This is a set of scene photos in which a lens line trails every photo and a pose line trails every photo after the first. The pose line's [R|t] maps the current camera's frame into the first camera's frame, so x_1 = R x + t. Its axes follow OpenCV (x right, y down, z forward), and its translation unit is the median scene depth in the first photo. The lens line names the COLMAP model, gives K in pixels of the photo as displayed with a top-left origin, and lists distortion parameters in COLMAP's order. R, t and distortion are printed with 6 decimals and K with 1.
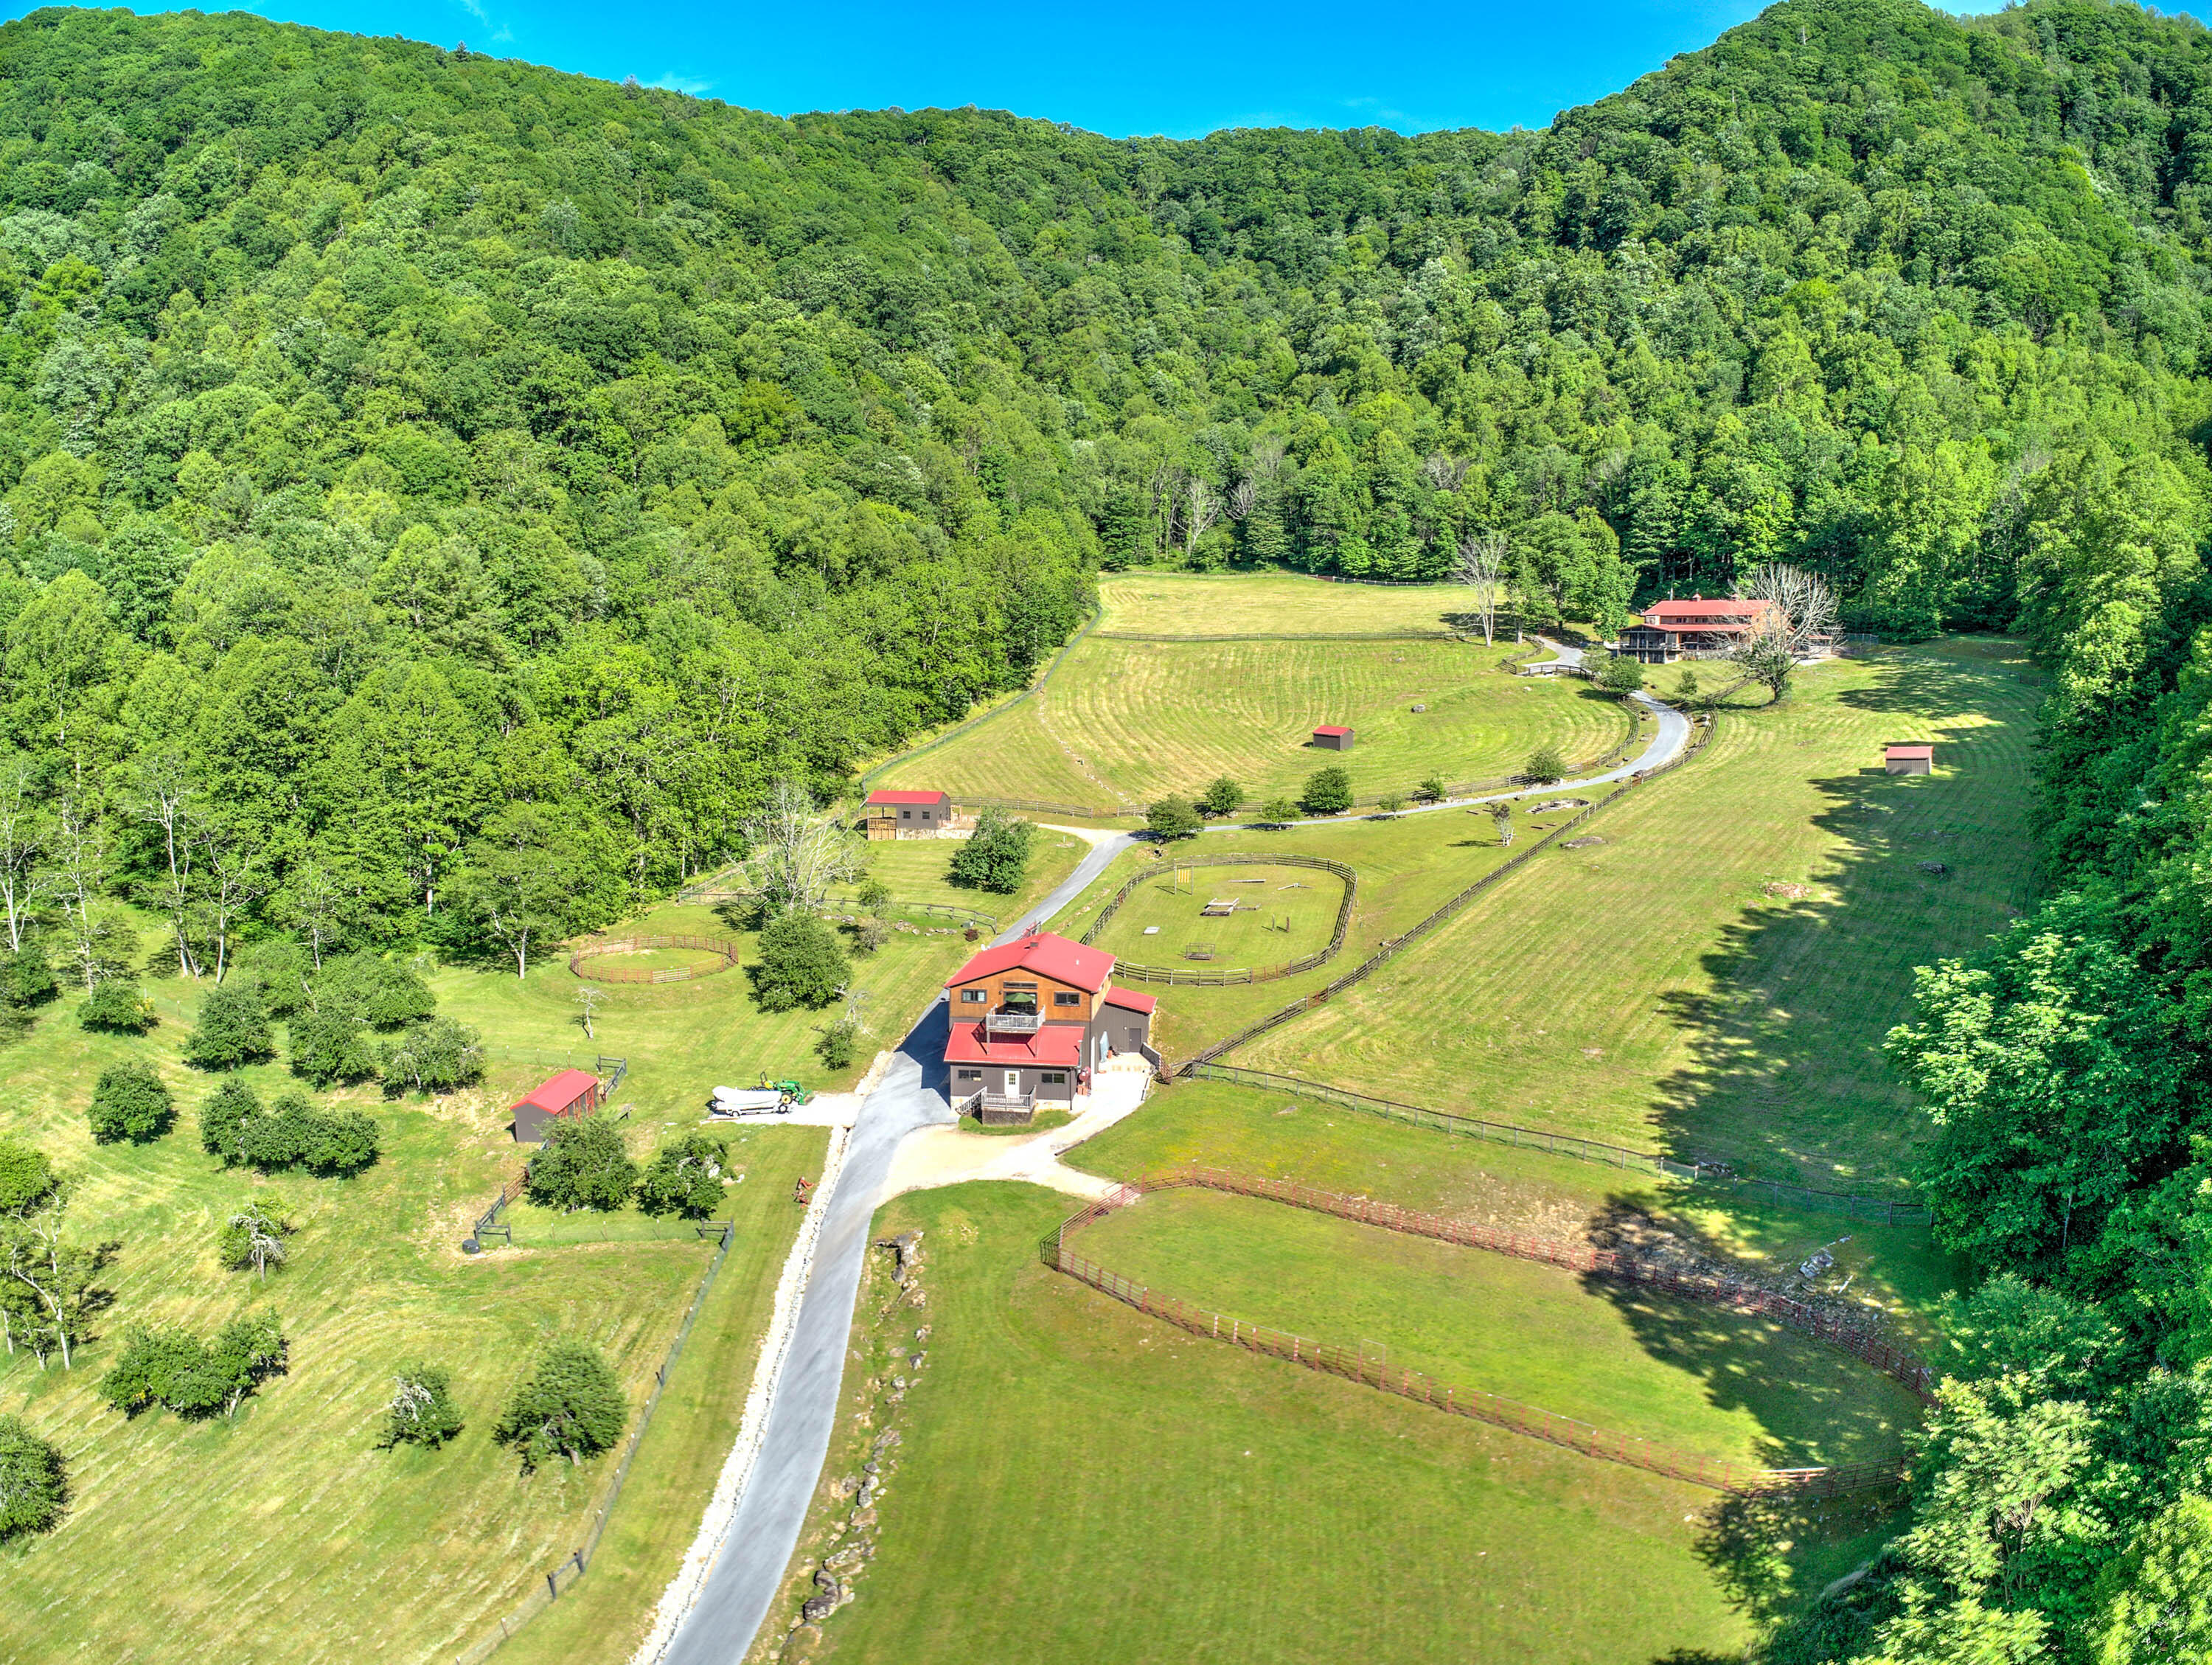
lens RADIAL K [[1641.7, 0, 1106.0], [0, 1641.7, 832.5], [0, 0, 1]] dist [-0.063118, -0.157885]
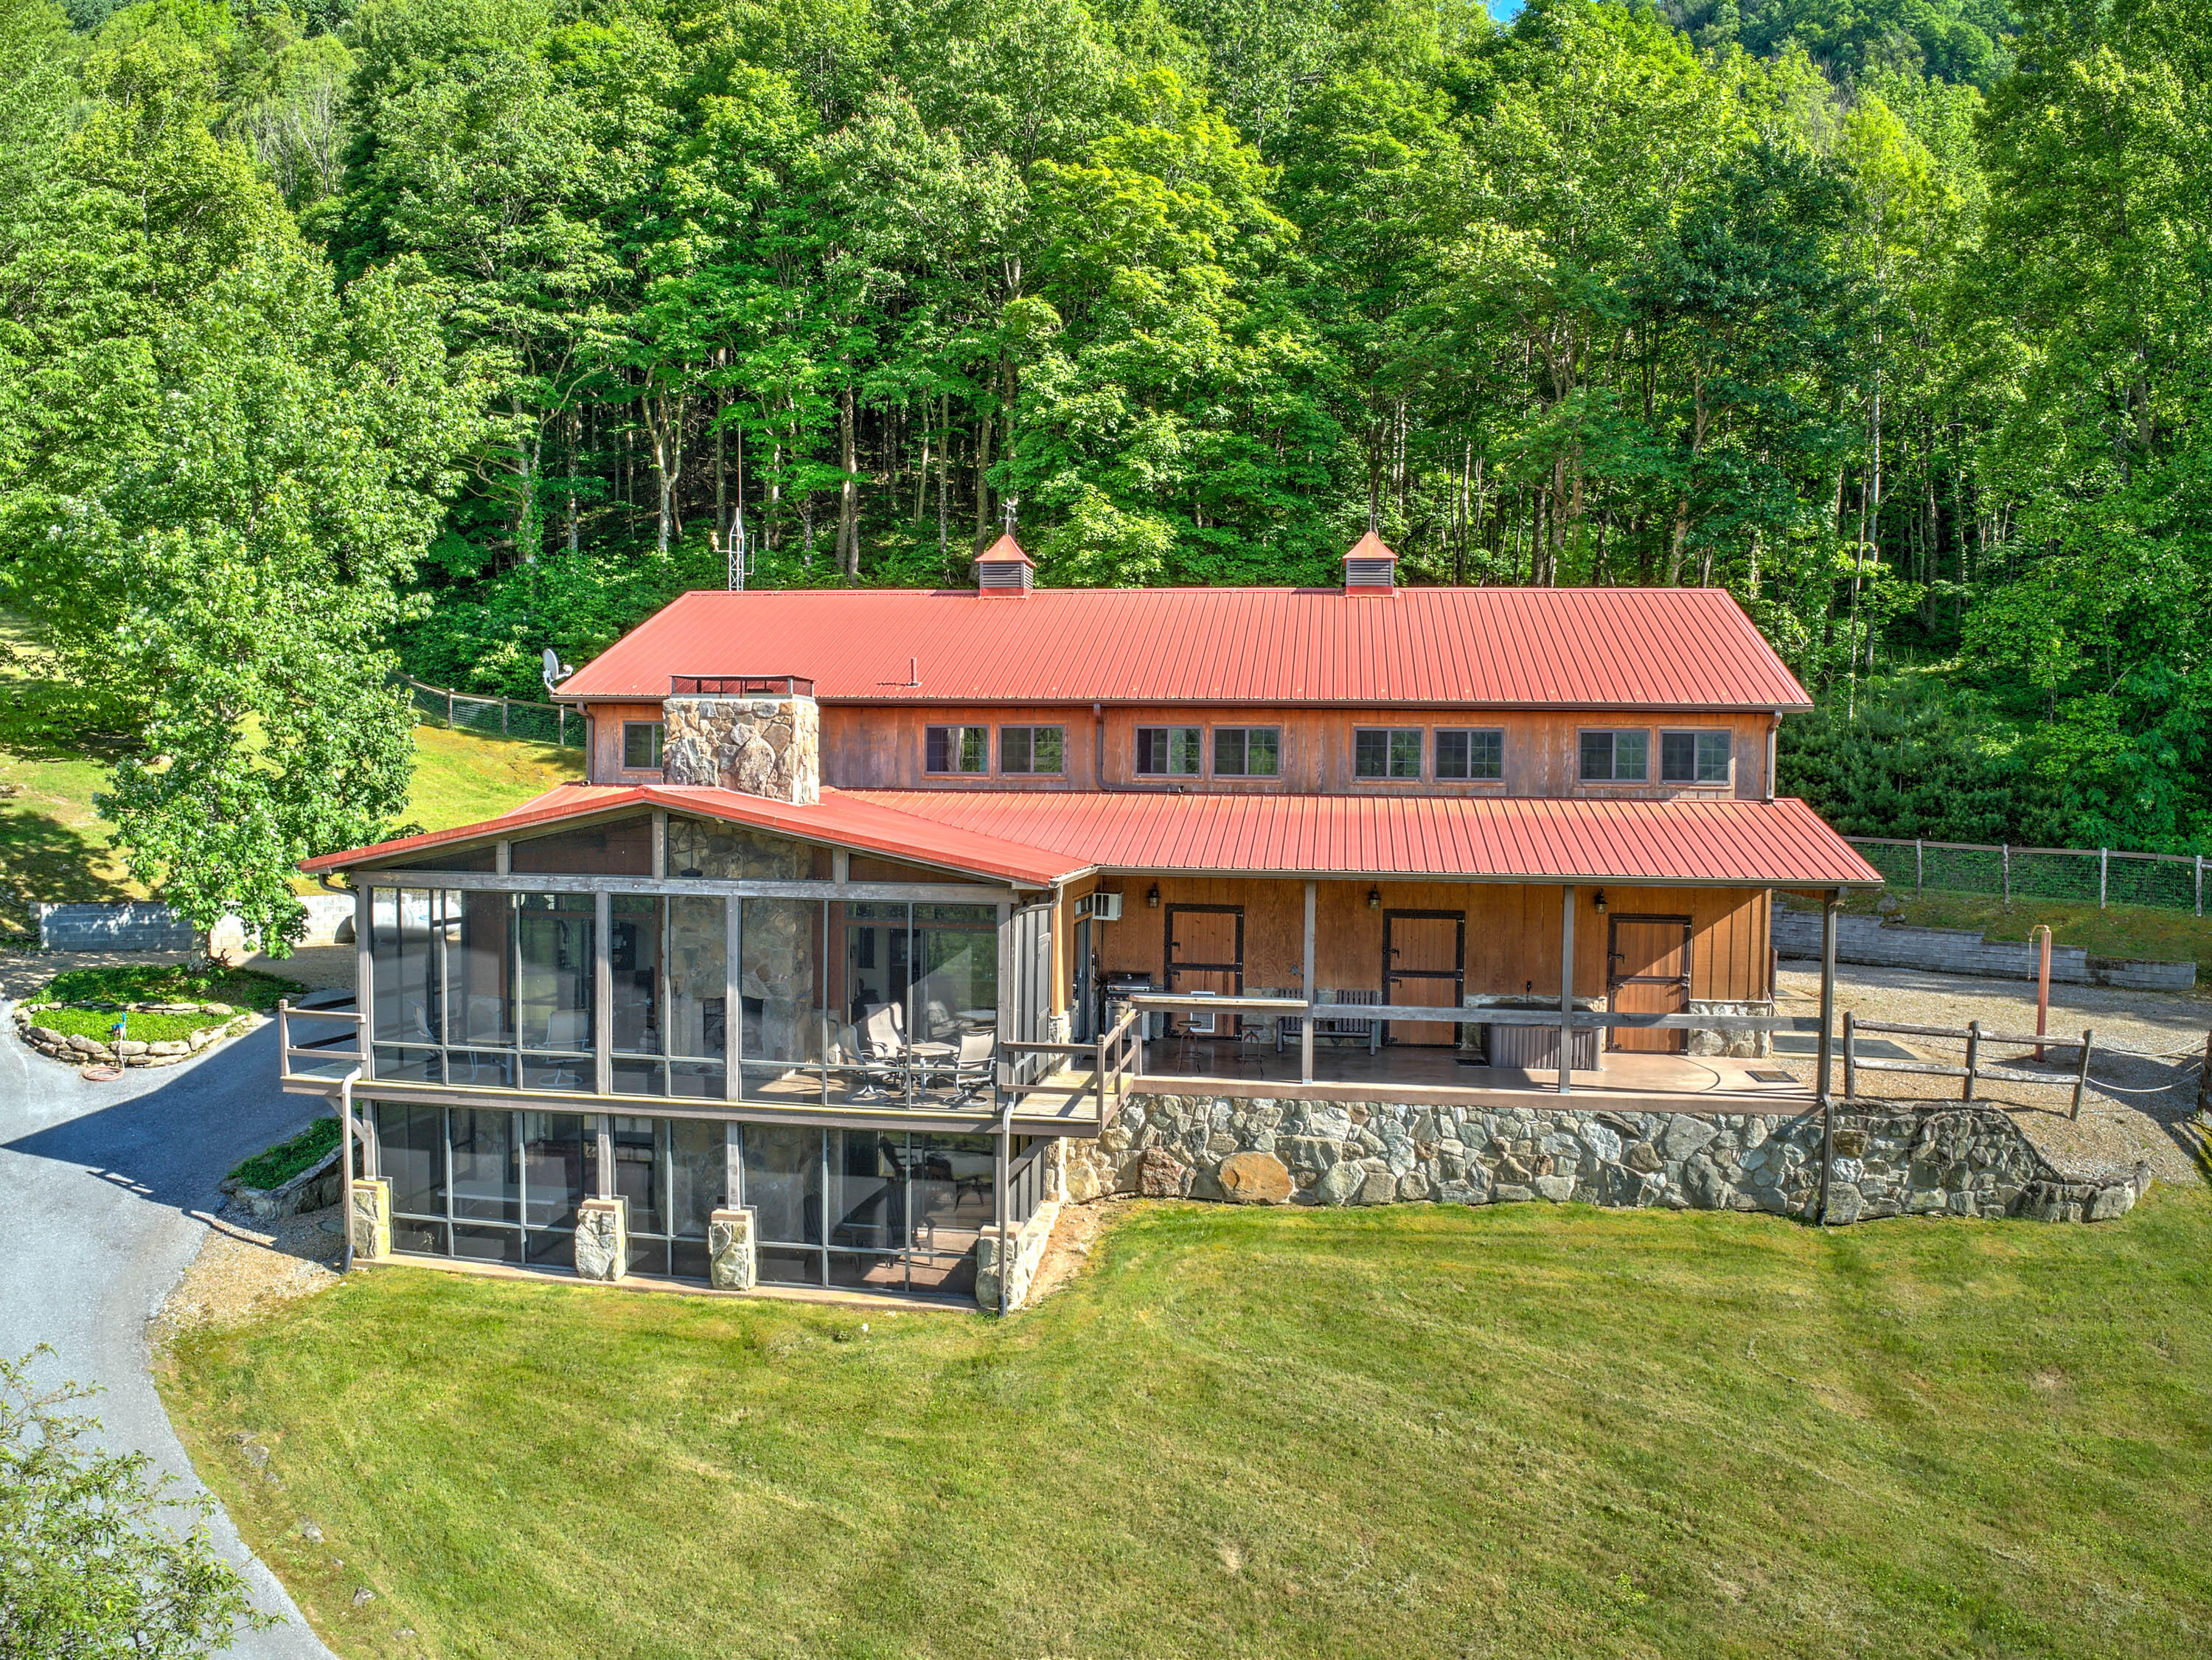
lens RADIAL K [[1597.2, 0, 1109.6], [0, 1597.2, 839.6], [0, 0, 1]] dist [-0.063524, -0.118406]
pose [[0.714159, -0.016359, 0.699792, 0.223305], [0.068227, 0.996593, -0.046331, -0.091878], [-0.696650, 0.080833, 0.712843, 0.708430]]
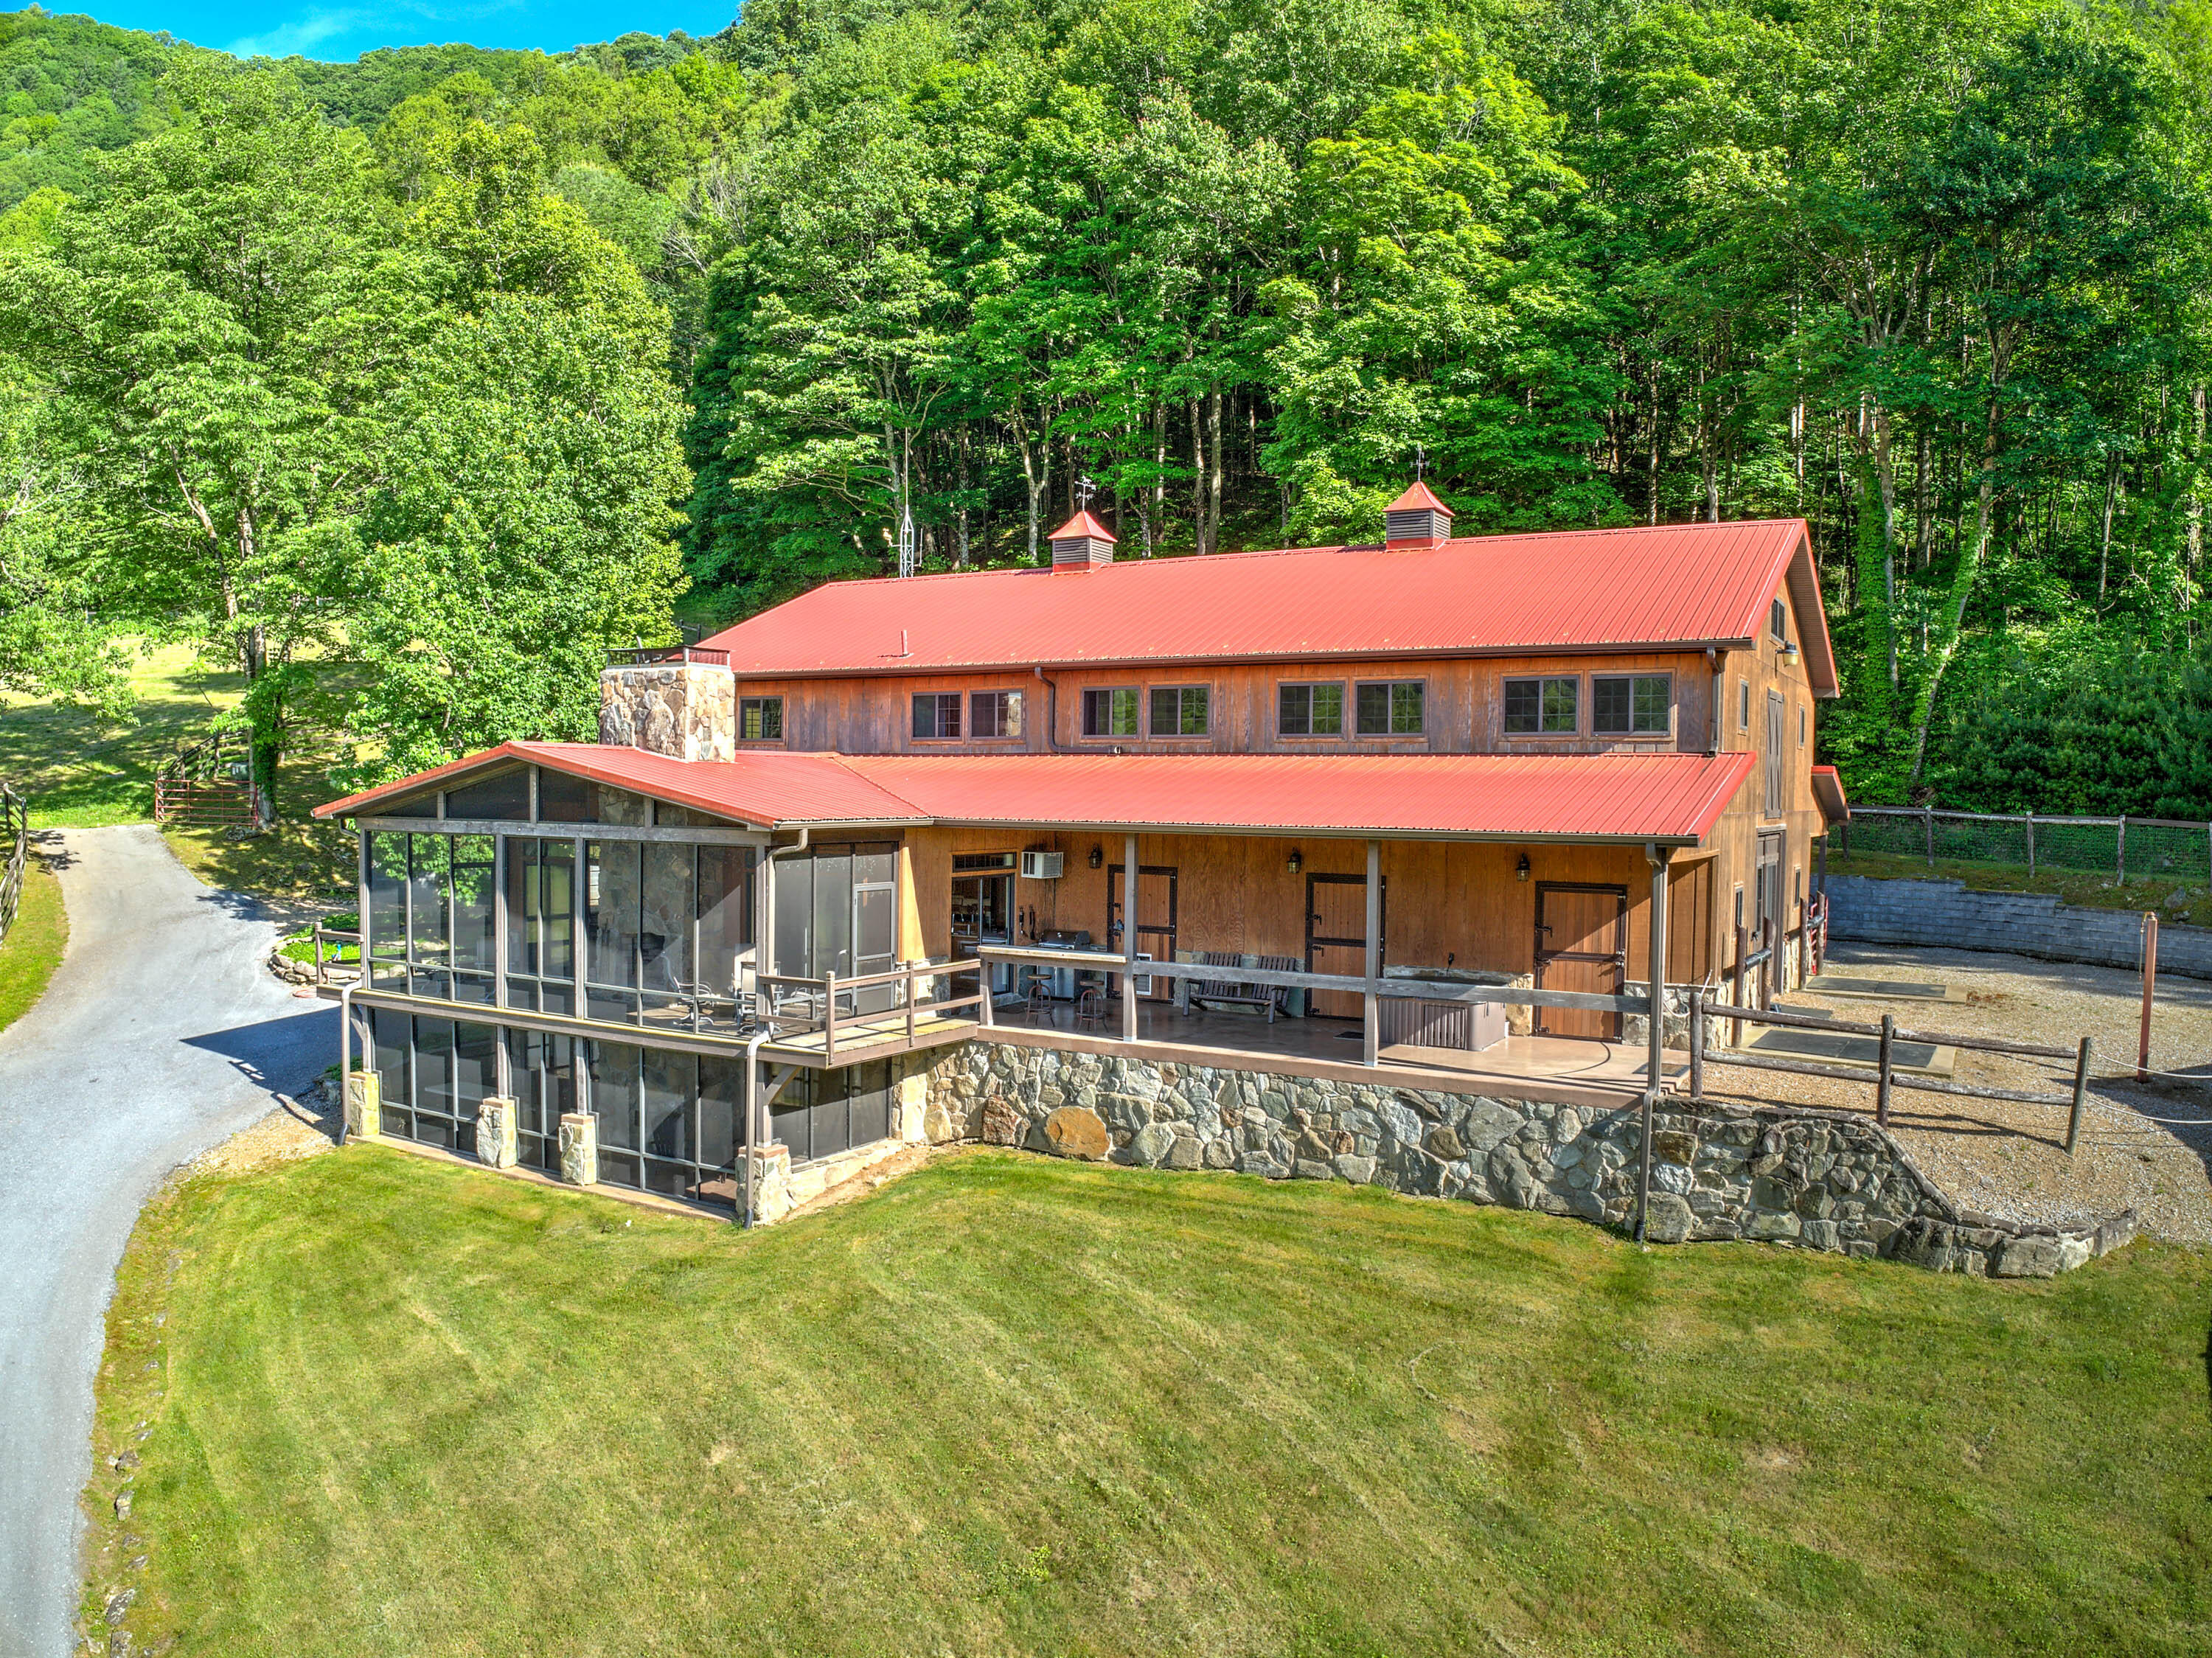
lens RADIAL K [[1597.0, 0, 1109.6], [0, 1597.0, 838.6], [0, 0, 1]] dist [-0.063524, -0.118406]
pose [[0.925371, -0.004292, 0.379039, 0.249392], [0.033905, 0.996865, -0.071487, -0.087983], [-0.377544, 0.079003, 0.922615, 0.690622]]
